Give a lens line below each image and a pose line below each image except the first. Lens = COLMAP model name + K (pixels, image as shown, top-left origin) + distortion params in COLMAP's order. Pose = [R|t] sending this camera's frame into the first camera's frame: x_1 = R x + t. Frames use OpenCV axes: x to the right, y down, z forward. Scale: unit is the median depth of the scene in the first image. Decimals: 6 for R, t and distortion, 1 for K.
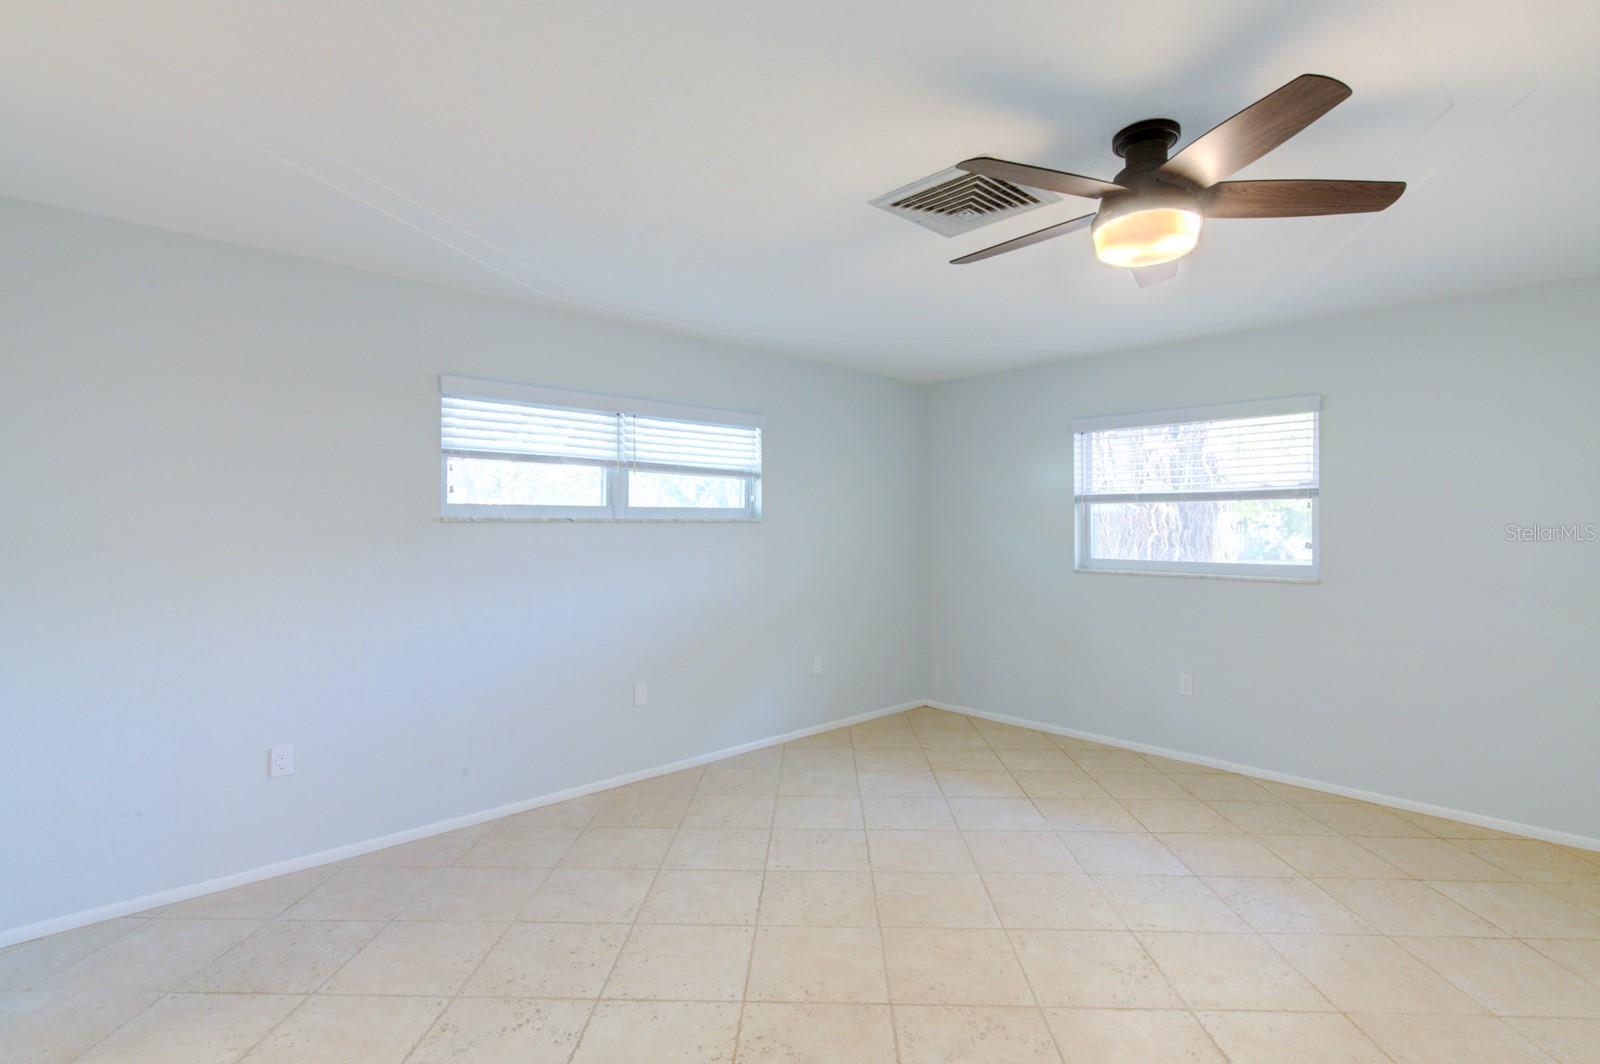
lens RADIAL K [[745.9, 0, 781.9], [0, 745.9, 522.1], [0, 0, 1]] dist [-0.001388, -0.000103]
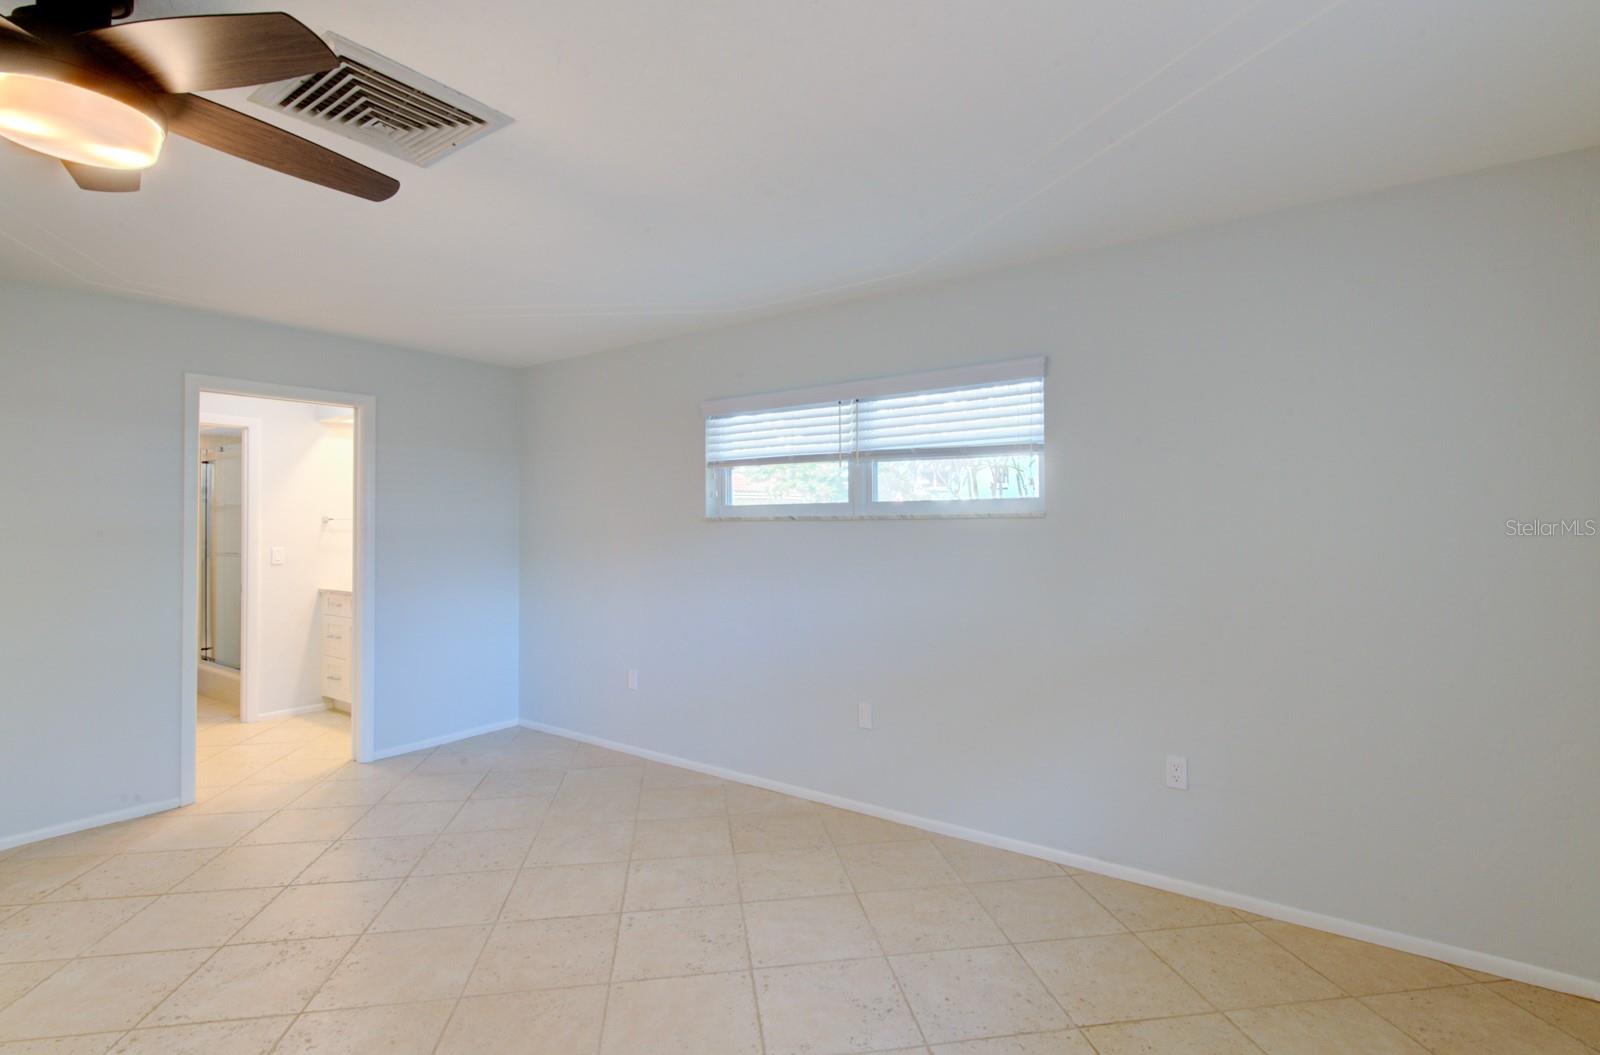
lens RADIAL K [[736.3, 0, 800.0], [0, 736.3, 527.5], [0, 0, 1]] dist [0.003936, 0.000210]
pose [[0.227182, 0.003921, -0.973845, 0.671625], [0.009183, 0.999939, 0.006168, 0.003223], [0.973809, -0.010344, 0.227132, 0.772436]]
